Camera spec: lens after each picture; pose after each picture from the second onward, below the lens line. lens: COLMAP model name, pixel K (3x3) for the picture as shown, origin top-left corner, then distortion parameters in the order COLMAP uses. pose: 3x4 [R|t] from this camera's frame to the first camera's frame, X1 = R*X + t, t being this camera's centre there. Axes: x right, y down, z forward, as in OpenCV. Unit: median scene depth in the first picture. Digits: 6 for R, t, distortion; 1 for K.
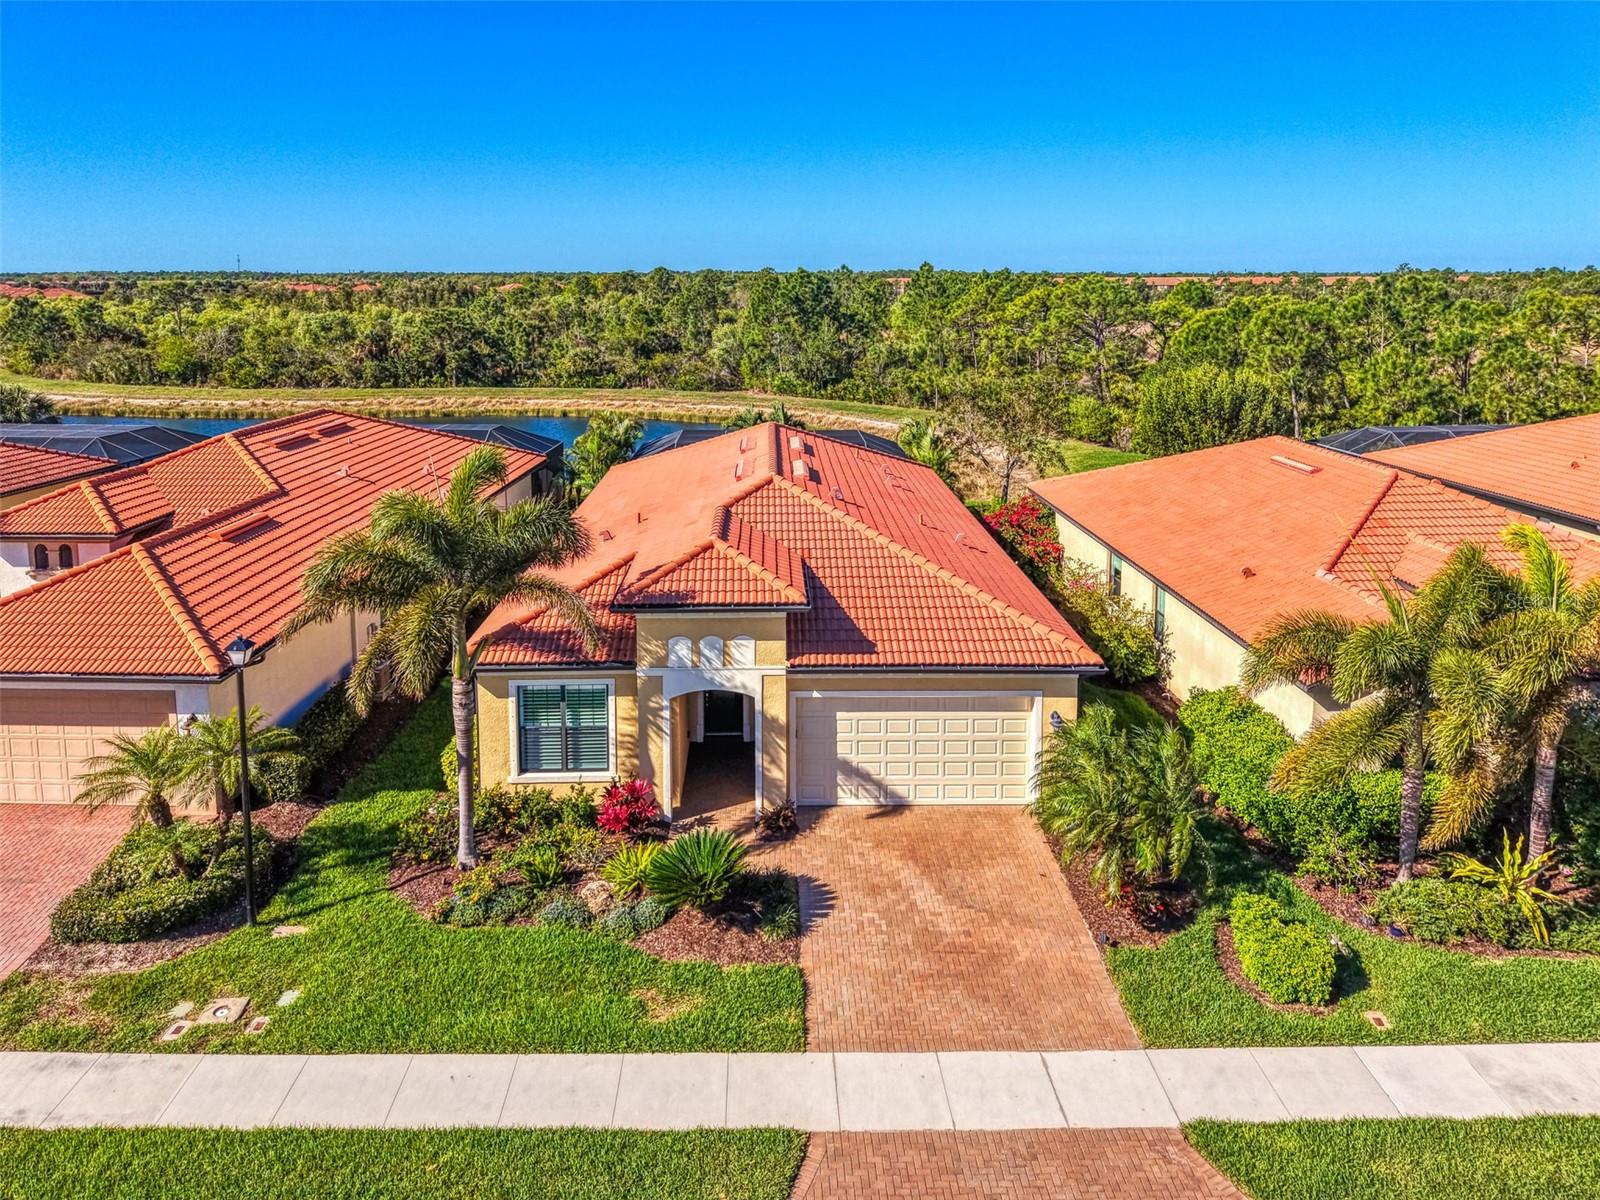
lens RADIAL K [[1082.7, 0, 787.2], [0, 1082.7, 454.6], [0, 0, 1]] dist [0.022884, -0.020601]
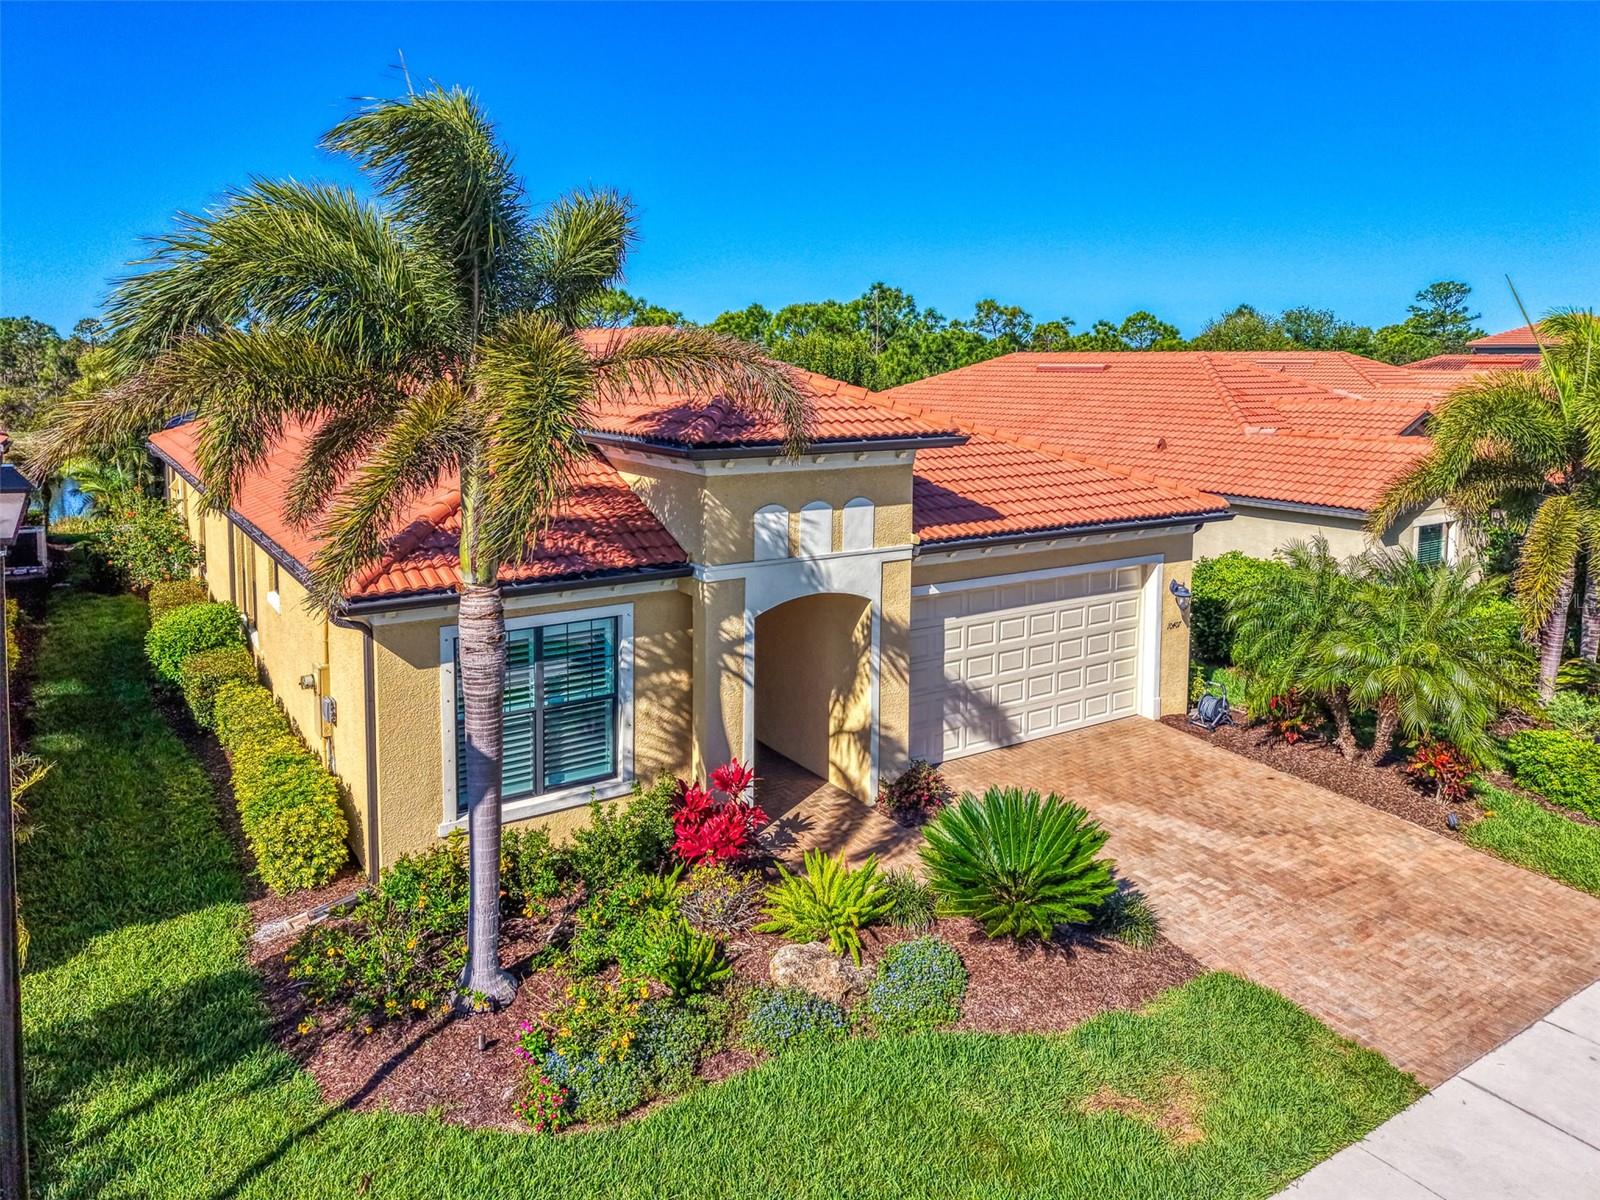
lens RADIAL K [[1082.7, 0, 790.0], [0, 1082.7, 517.0], [0, 0, 1]] dist [0.022884, -0.020601]
pose [[0.850453, -0.068790, 0.521534, -0.411969], [0.070089, 0.997391, 0.017263, 0.174941], [-0.521361, 0.021872, 0.853056, 0.537279]]
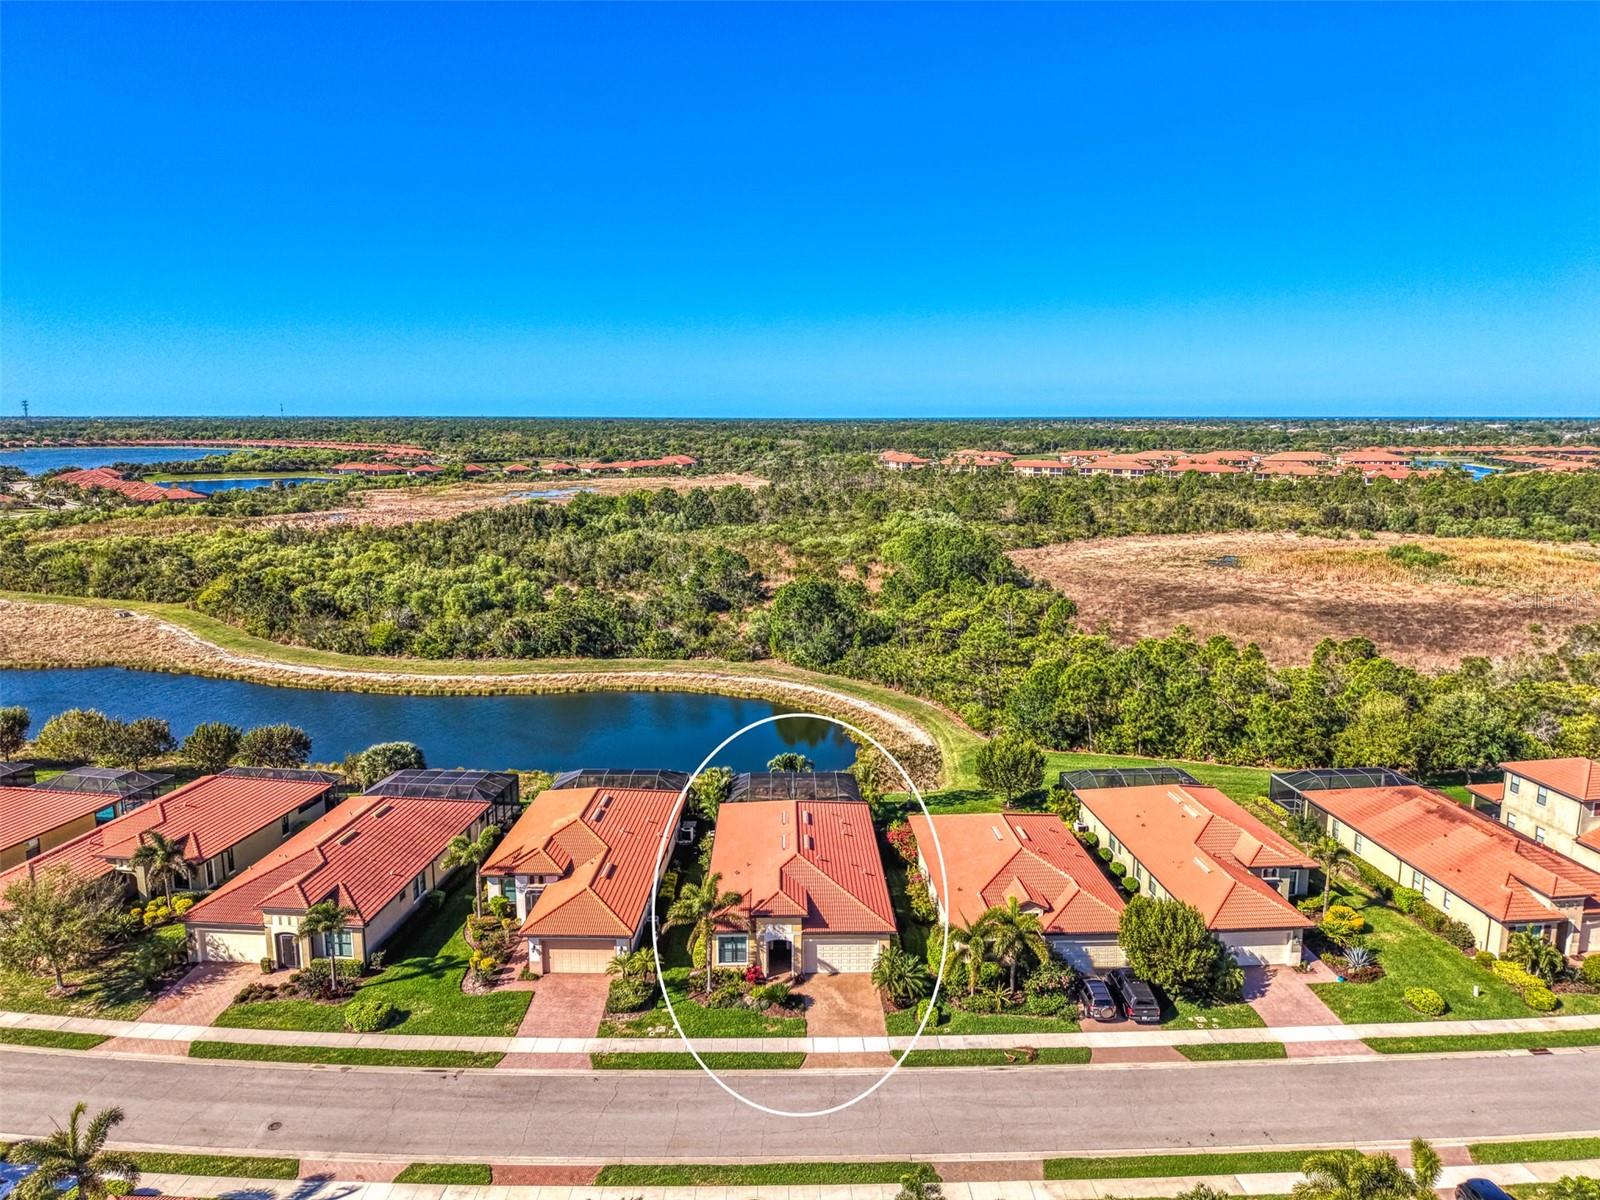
lens RADIAL K [[1082.7, 0, 810.5], [0, 1082.7, 601.5], [0, 0, 1]] dist [0.022884, -0.020601]
pose [[0.999967, -0.000126, 0.008146, -0.000266], [-0.000191, 0.999242, 0.038920, -1.012432], [-0.008145, -0.038920, 0.999209, -2.442897]]
